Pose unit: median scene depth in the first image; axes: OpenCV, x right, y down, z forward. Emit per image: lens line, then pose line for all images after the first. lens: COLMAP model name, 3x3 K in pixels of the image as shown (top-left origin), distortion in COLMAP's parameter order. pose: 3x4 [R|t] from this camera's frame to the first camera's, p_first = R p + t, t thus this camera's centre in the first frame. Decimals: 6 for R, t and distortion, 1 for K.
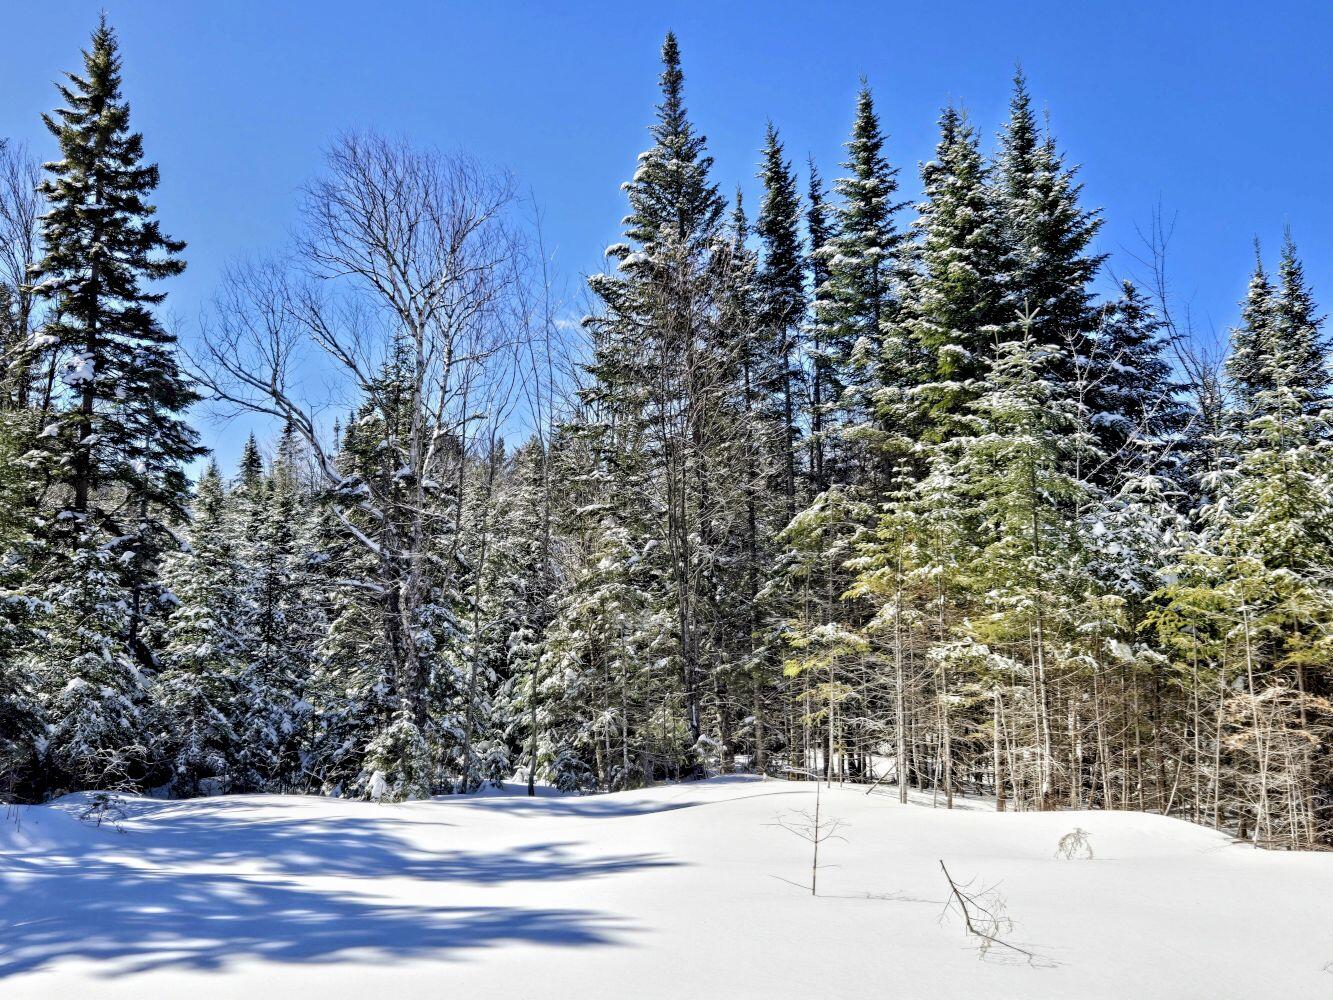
lens RADIAL K [[1475.6, 0, 666.5], [0, 1475.6, 500.0], [0, 0, 1]] dist [0.061437, -0.022155]
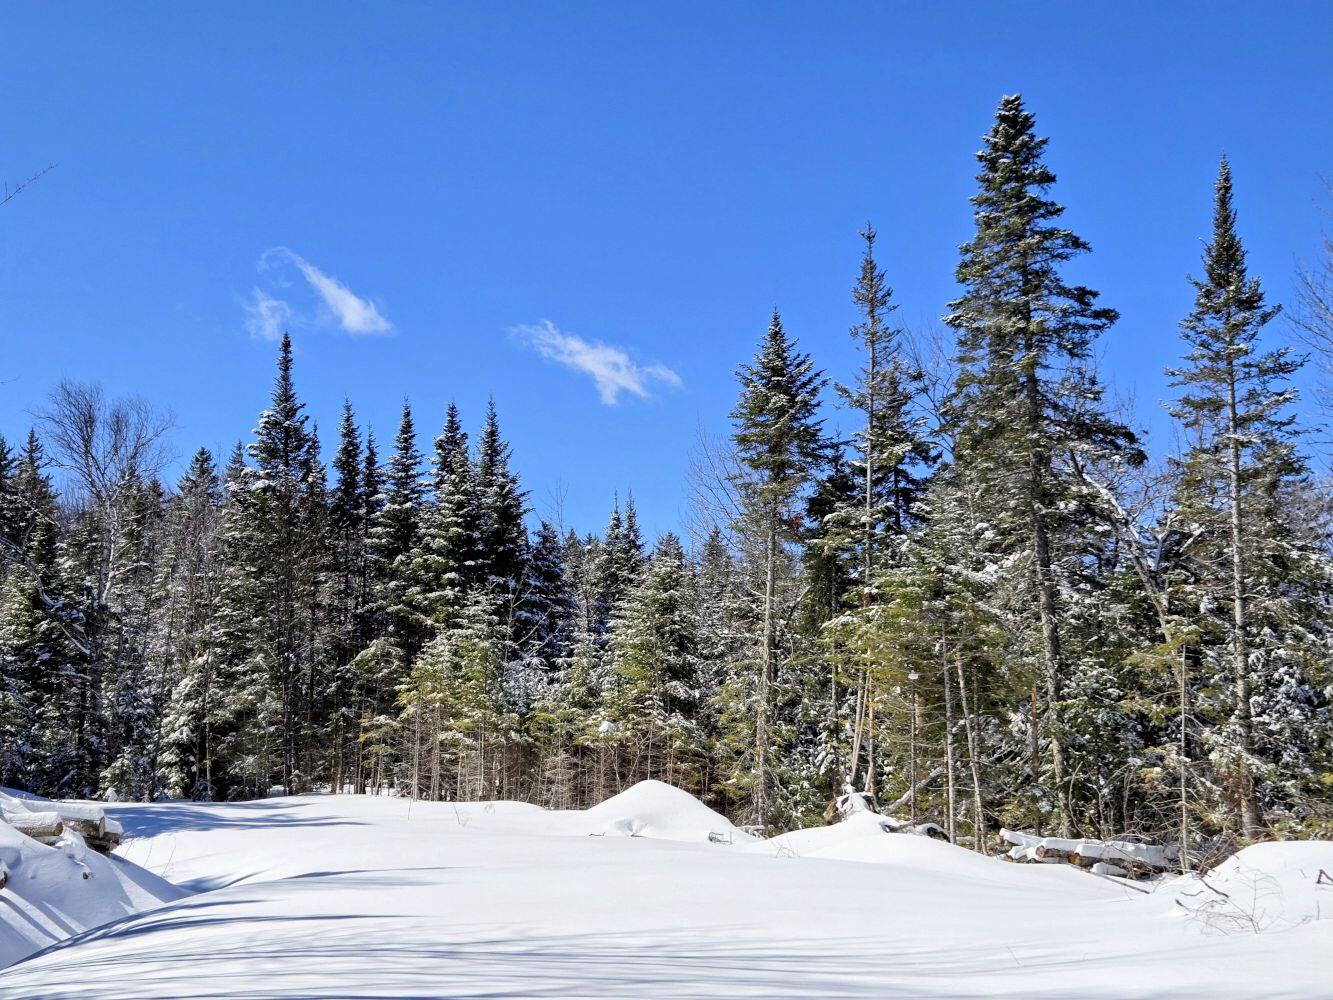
lens RADIAL K [[1764.4, 0, 632.5], [0, 1764.4, 501.3], [0, 0, 1]] dist [0.091692, -0.071152]
pose [[0.944445, 0.066494, 0.321871, -0.406670], [-0.067670, 0.997679, -0.007548, -0.237208], [-0.321626, -0.014652, 0.946753, -1.553531]]
